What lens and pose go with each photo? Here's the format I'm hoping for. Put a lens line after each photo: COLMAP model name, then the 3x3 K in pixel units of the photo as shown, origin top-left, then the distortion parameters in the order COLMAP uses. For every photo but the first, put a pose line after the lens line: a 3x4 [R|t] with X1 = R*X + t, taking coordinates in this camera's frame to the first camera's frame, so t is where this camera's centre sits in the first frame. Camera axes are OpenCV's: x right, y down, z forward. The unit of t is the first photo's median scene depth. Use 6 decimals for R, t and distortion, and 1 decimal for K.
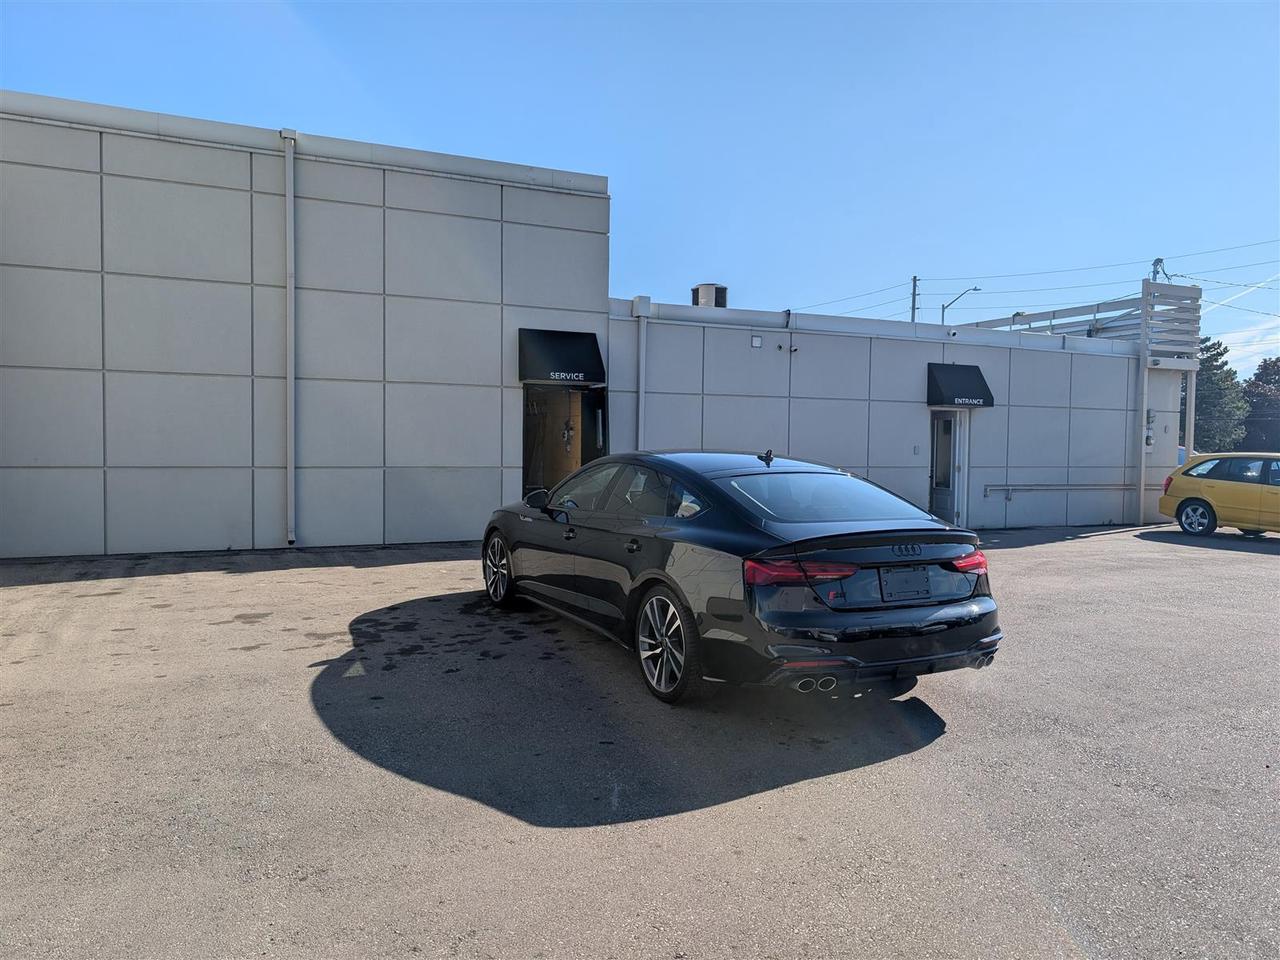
lens RADIAL K [[919.7, 0, 640.0], [0, 919.7, 480.0], [0, 0, 1]] dist [0.032108, -0.041266]
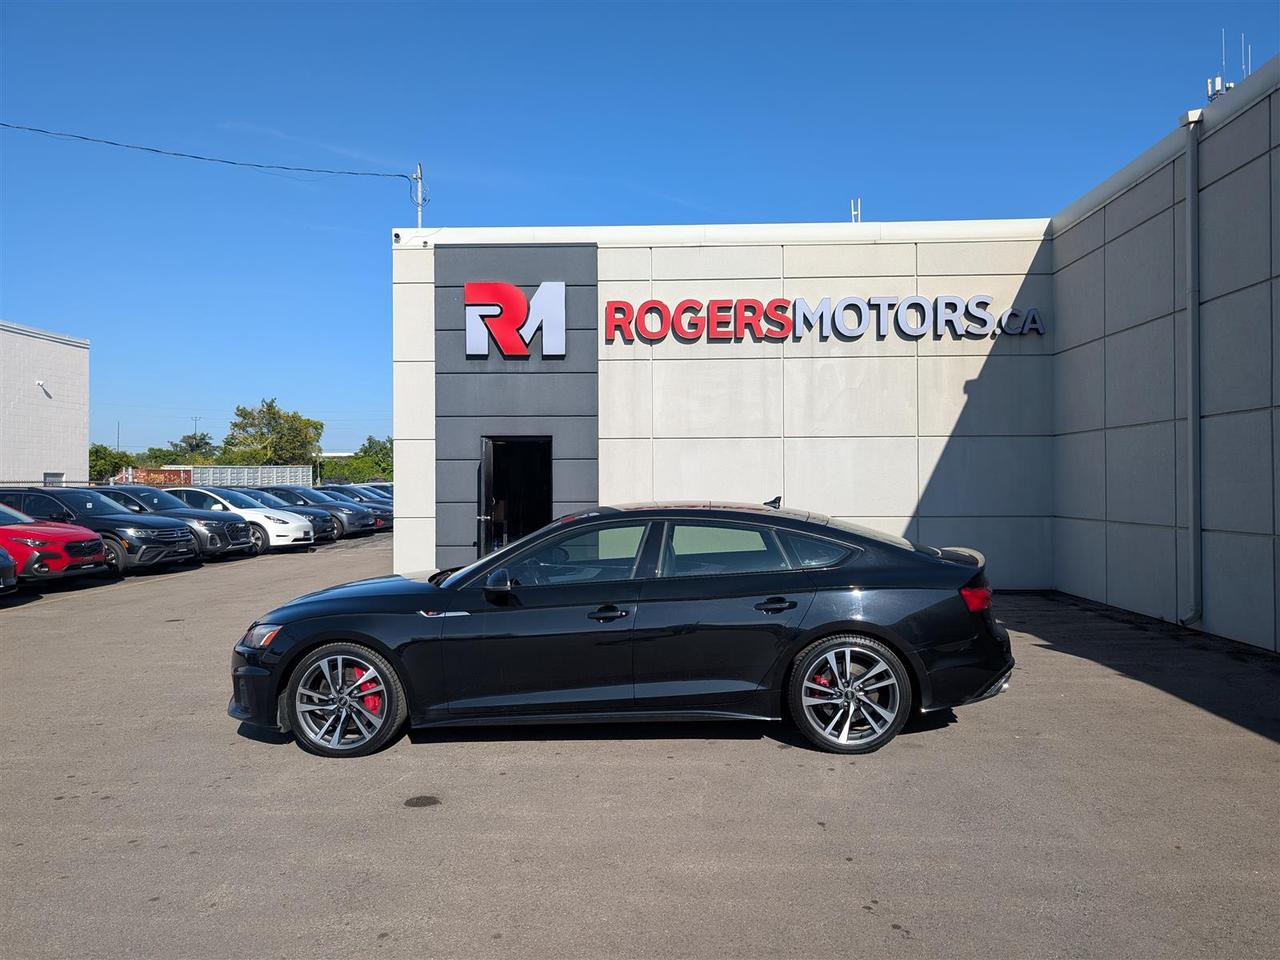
lens RADIAL K [[906.1, 0, 643.1], [0, 906.1, 484.5], [0, 0, 1]] dist [0.022061, -0.021907]
pose [[-0.461130, -0.010019, -0.887276, 0.496098], [-0.037707, 0.999254, 0.008314, -0.036778], [0.886531, 0.037290, -0.461164, 0.856831]]
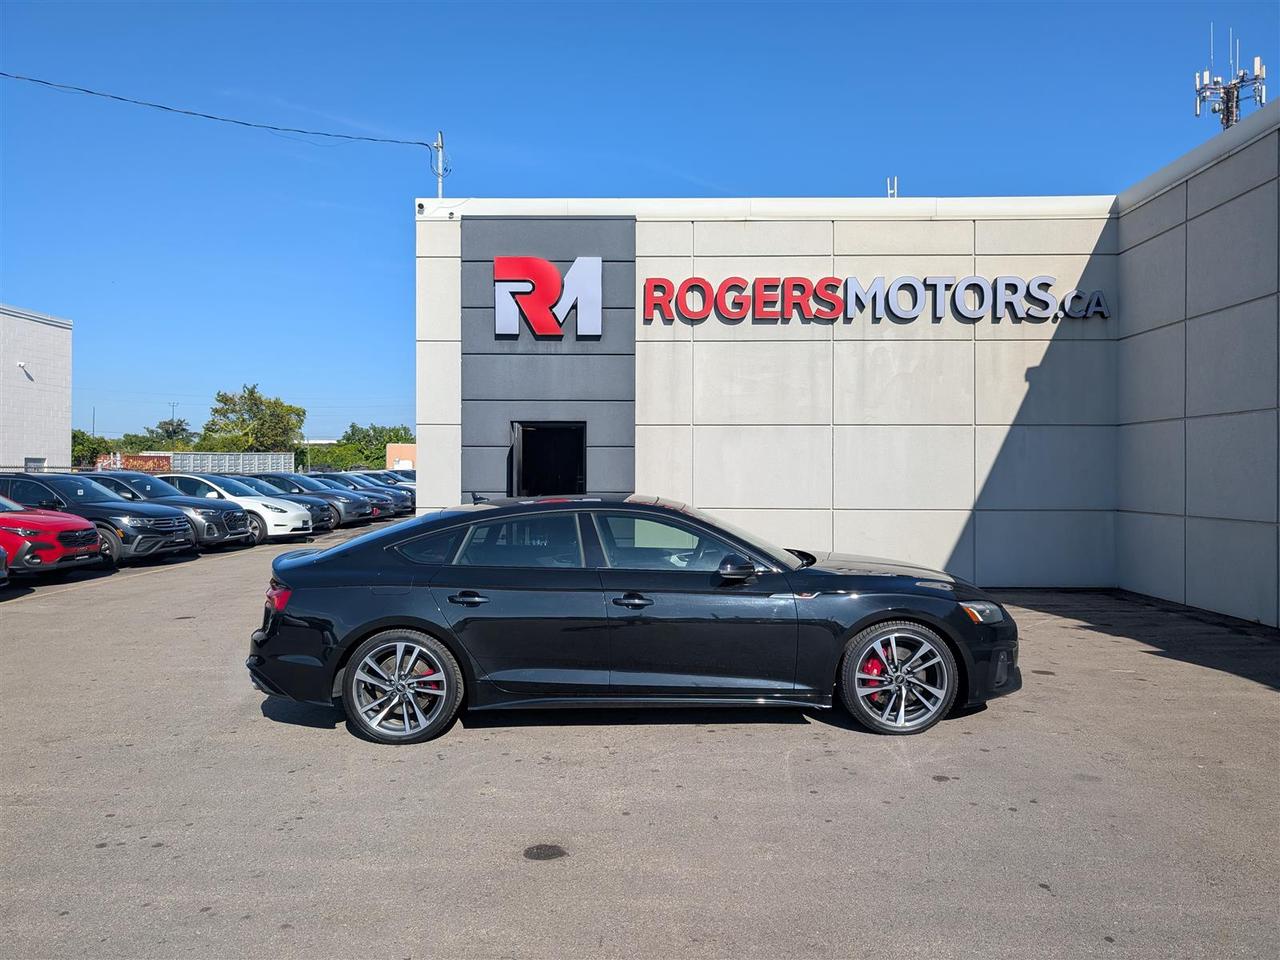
lens RADIAL K [[908.6, 0, 640.0], [0, 908.6, 480.0], [0, 0, 1]] dist [0.013021, -0.009499]
pose [[-0.445077, -0.007435, -0.895461, 0.471499], [-0.044548, 0.998911, 0.013848, -0.033261], [0.894383, 0.046054, -0.444924, 0.773684]]
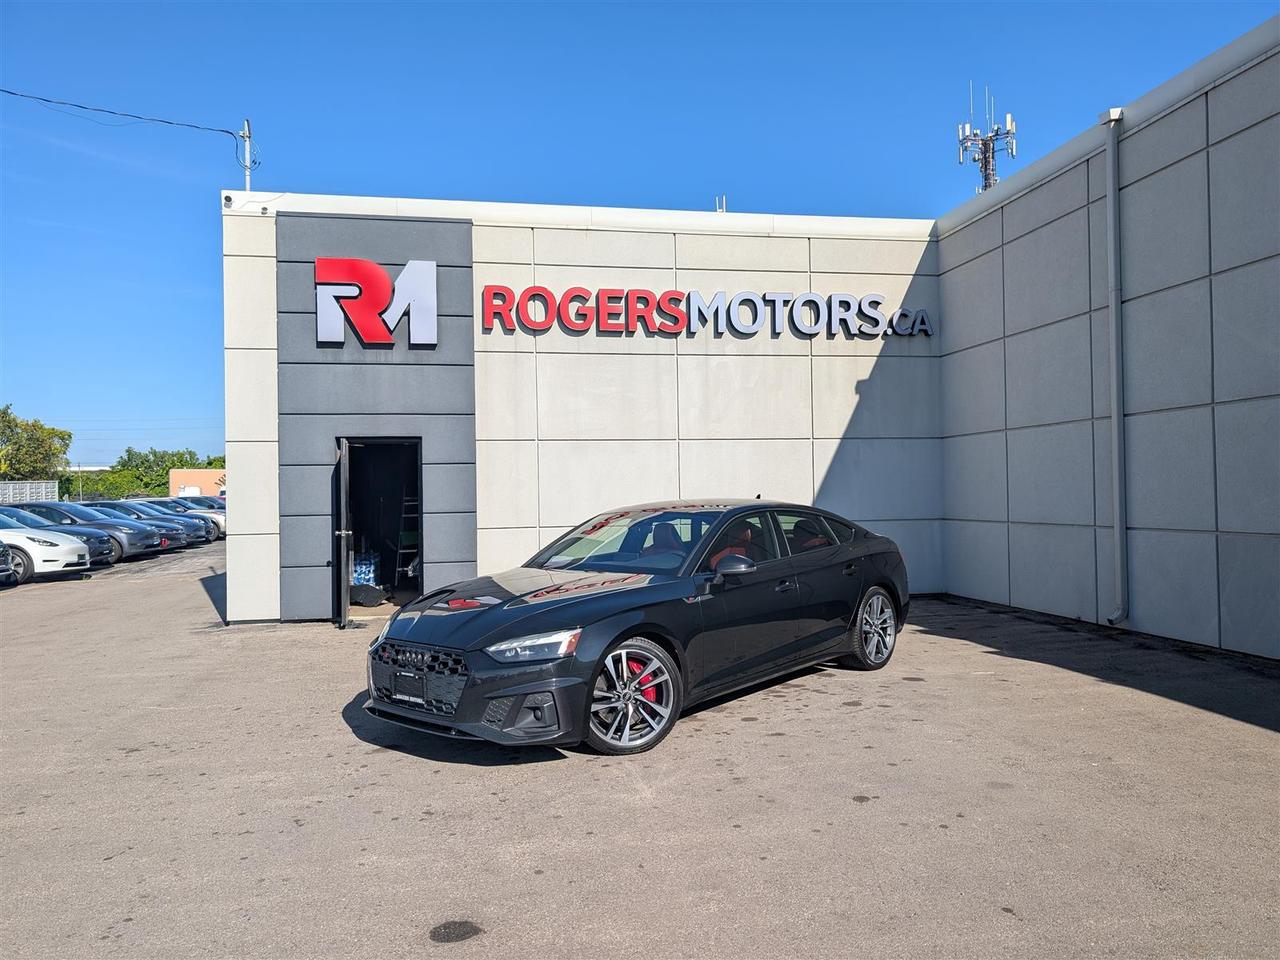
lens RADIAL K [[910.8, 0, 635.7], [0, 910.8, 486.5], [0, 0, 1]] dist [0.010878, -0.005575]
pose [[-0.256614, -0.016836, -0.966367, 0.449205], [-0.026655, 0.999591, -0.010337, -0.026904], [0.966146, 0.023106, -0.256958, 0.727858]]
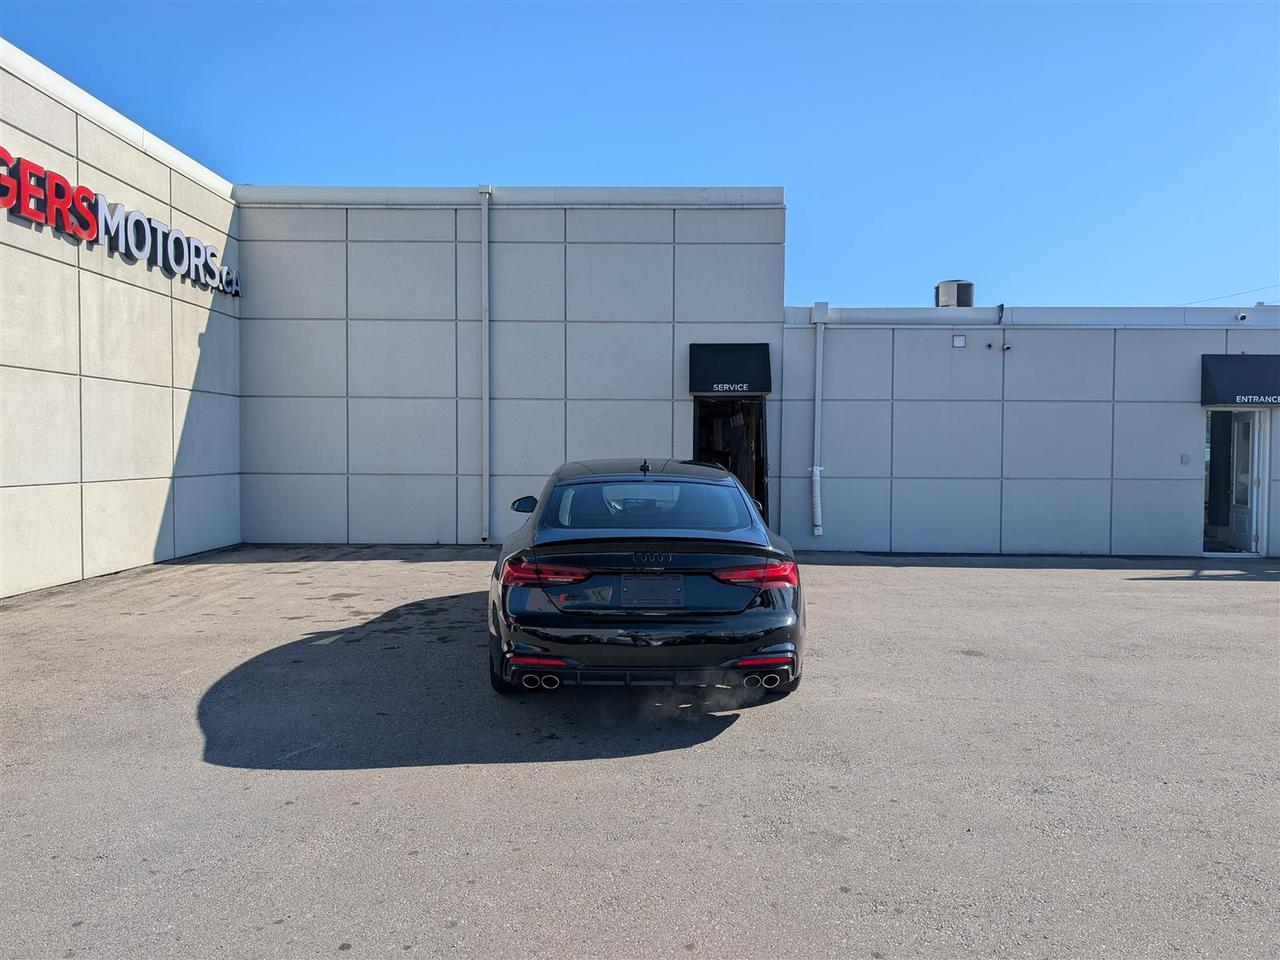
lens RADIAL K [[919.7, 0, 640.0], [0, 919.7, 480.0], [0, 0, 1]] dist [0.032108, -0.041266]
pose [[0.900567, 0.007880, -0.434647, 0.274373], [-0.012875, 0.999881, -0.008549, 0.000102], [0.434527, 0.013295, 0.900560, 0.037382]]
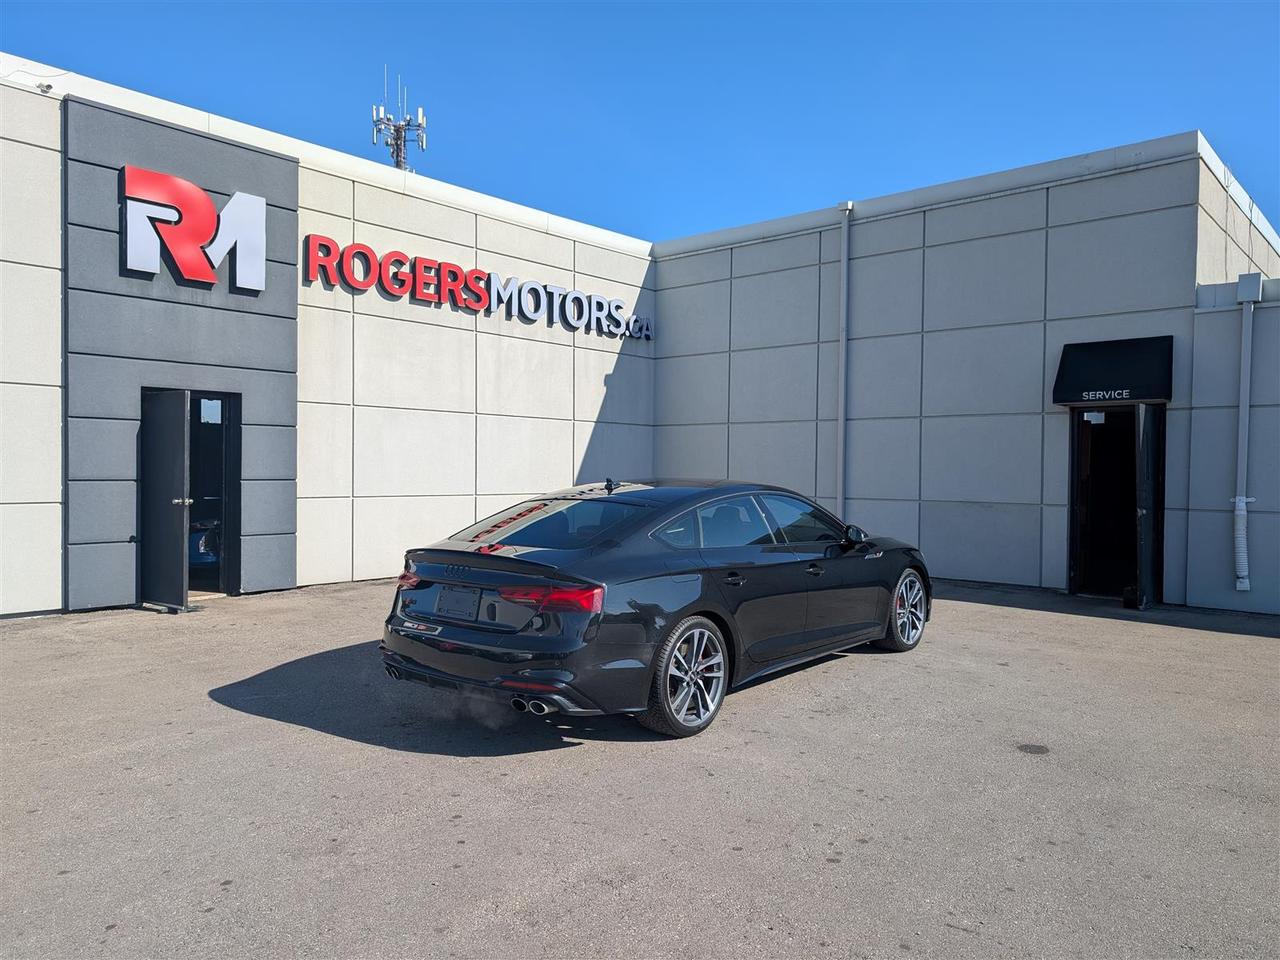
lens RADIAL K [[919.7, 0, 640.0], [0, 919.7, 480.0], [0, 0, 1]] dist [0.032108, -0.041266]
pose [[0.393627, 0.002212, -0.919267, 0.512973], [-0.043204, 0.998937, -0.016096, -0.006381], [0.918254, 0.046051, 0.393304, 0.299789]]
